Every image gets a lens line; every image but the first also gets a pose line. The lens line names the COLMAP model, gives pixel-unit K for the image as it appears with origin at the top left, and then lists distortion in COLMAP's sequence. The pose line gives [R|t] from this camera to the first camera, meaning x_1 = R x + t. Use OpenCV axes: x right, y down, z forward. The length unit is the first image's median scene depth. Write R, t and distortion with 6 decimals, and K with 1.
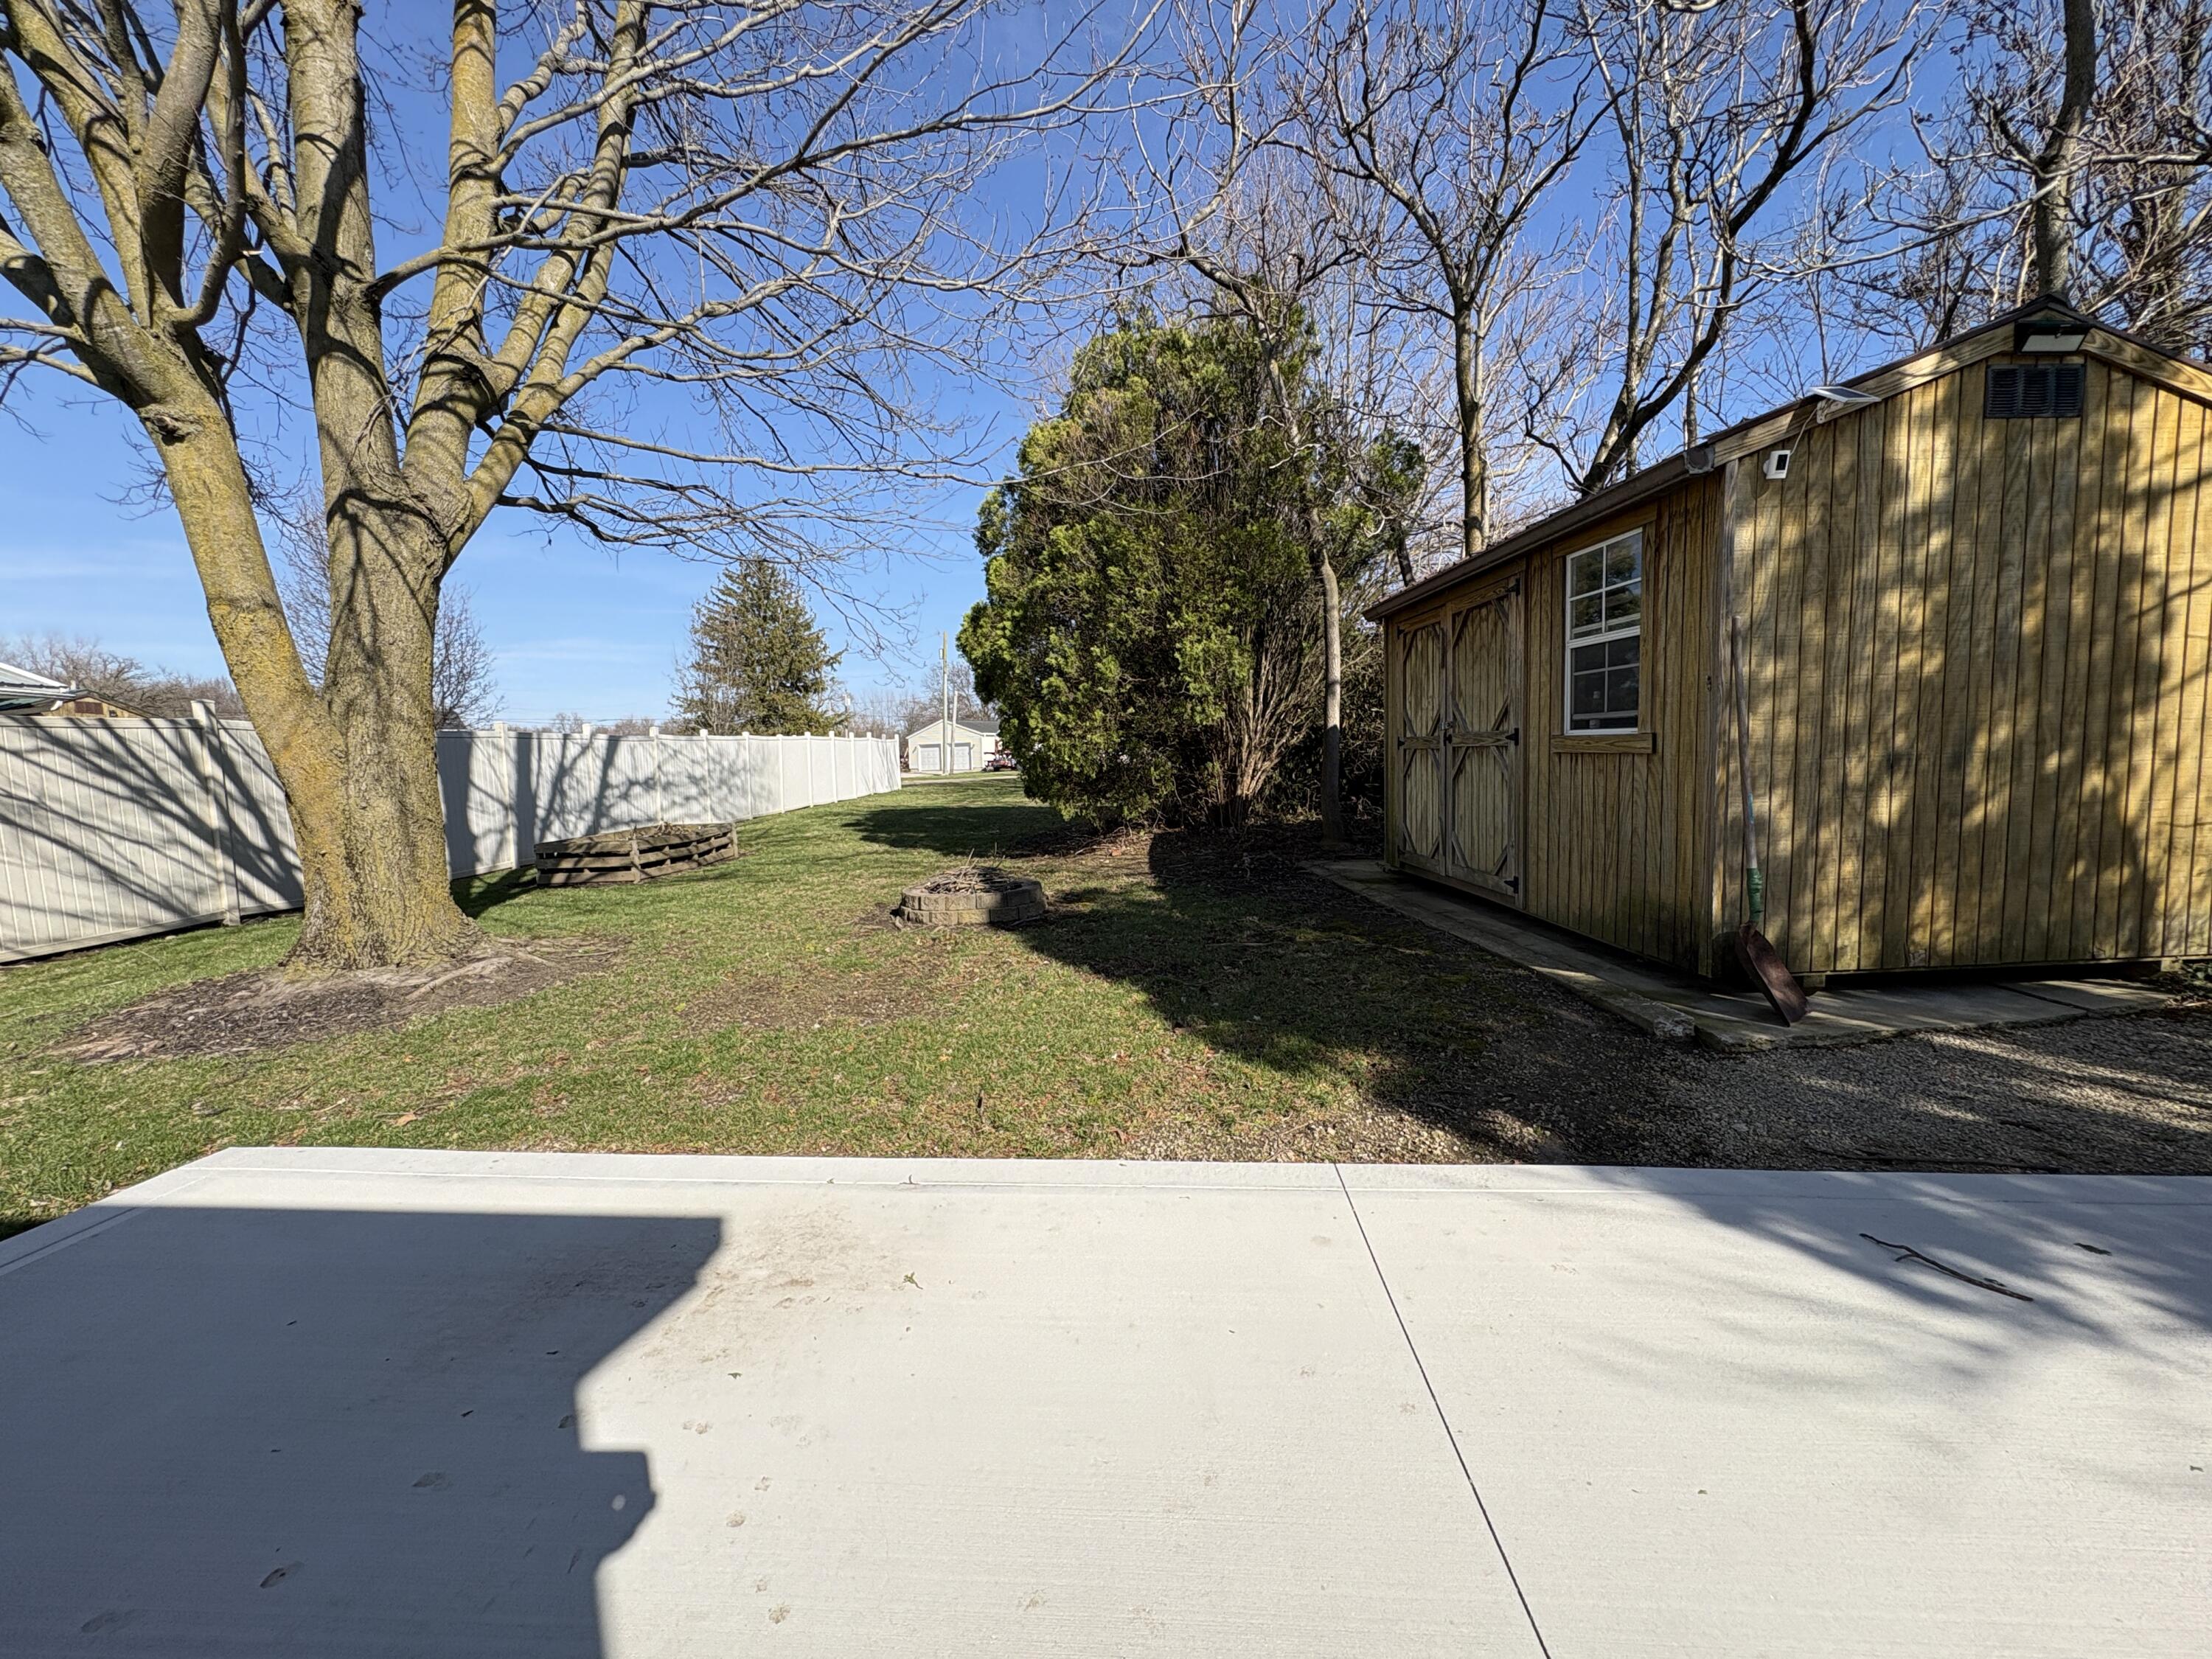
lens RADIAL K [[881.1, 0, 1114.4], [0, 881.1, 832.3], [0, 0, 1]] dist [0.000123, -0.000094]
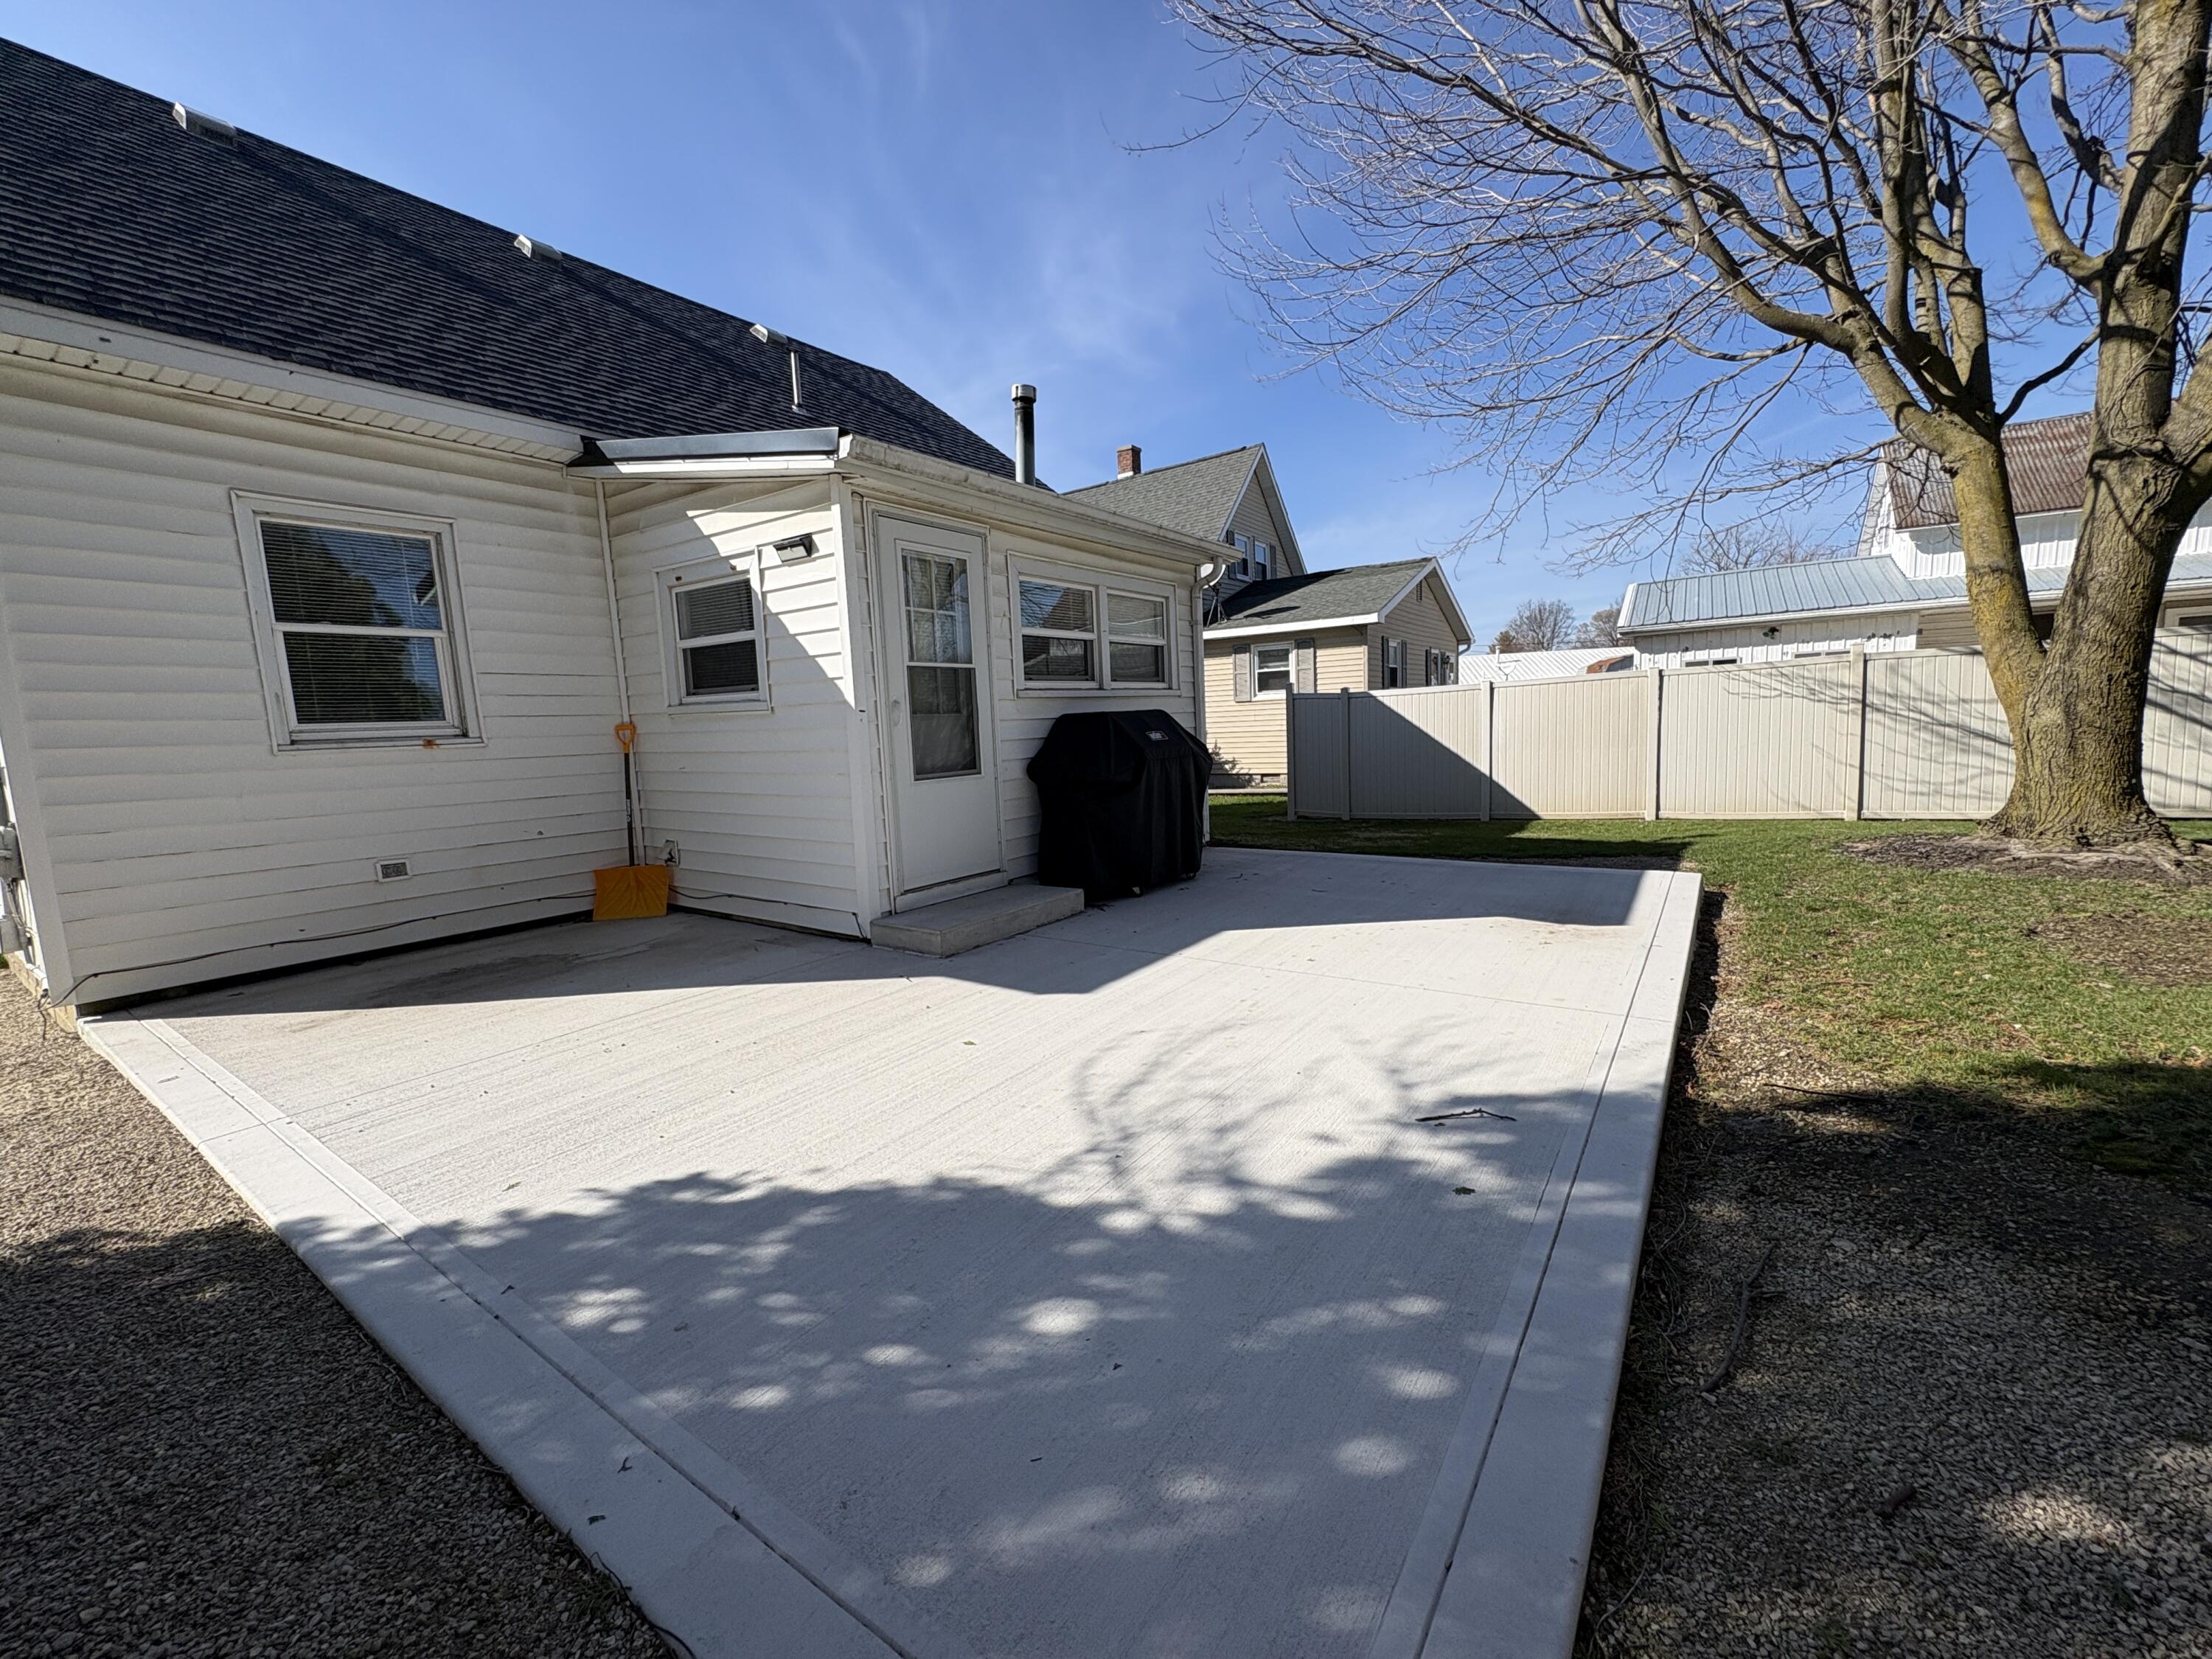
lens RADIAL K [[881.1, 0, 1105.5], [0, 881.1, 836.7], [0, 0, 1]] dist [0.000123, -0.000094]
pose [[-0.515394, 0.148109, -0.844057, 0.657956], [-0.013042, 0.983481, 0.180538, -0.042319], [0.856854, 0.104056, -0.504949, 0.327930]]
